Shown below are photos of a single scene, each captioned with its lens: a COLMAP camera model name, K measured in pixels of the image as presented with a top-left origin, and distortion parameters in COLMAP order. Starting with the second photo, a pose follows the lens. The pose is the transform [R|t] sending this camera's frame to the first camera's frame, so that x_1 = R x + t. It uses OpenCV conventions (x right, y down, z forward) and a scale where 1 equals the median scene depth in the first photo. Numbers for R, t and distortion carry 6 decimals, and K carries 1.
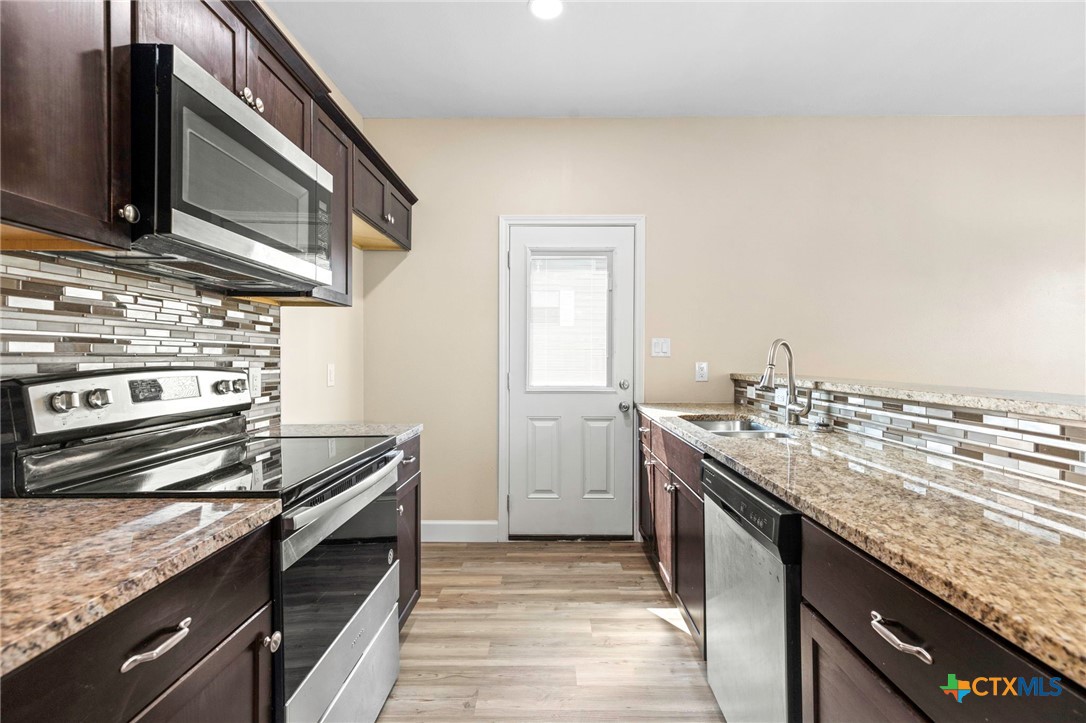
lens RADIAL K [[487.0, 0, 558.9], [0, 487.0, 357.7], [0, 0, 1]] dist [0.000336, 0.000210]
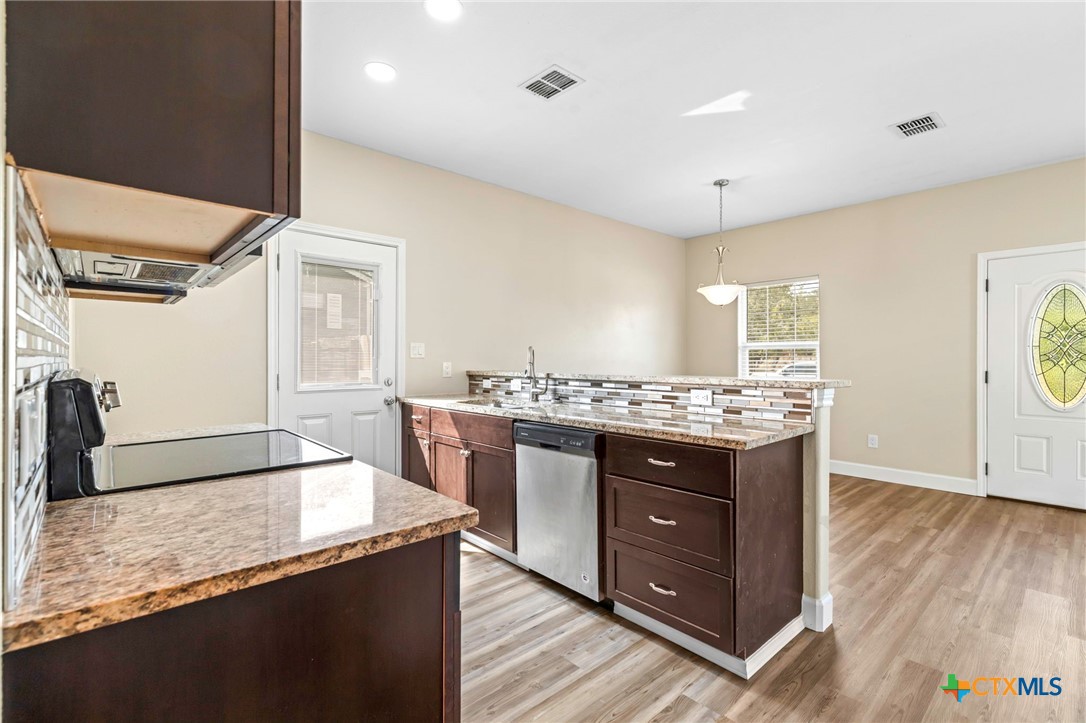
lens RADIAL K [[495.2, 0, 557.1], [0, 495.2, 358.3], [0, 0, 1]] dist [0.000434, 0.000071]
pose [[0.728931, -0.001480, 0.684586, -0.655977], [0.003417, 0.999993, -0.001476, 0.002782], [-0.684579, 0.003415, 0.728931, -0.240870]]
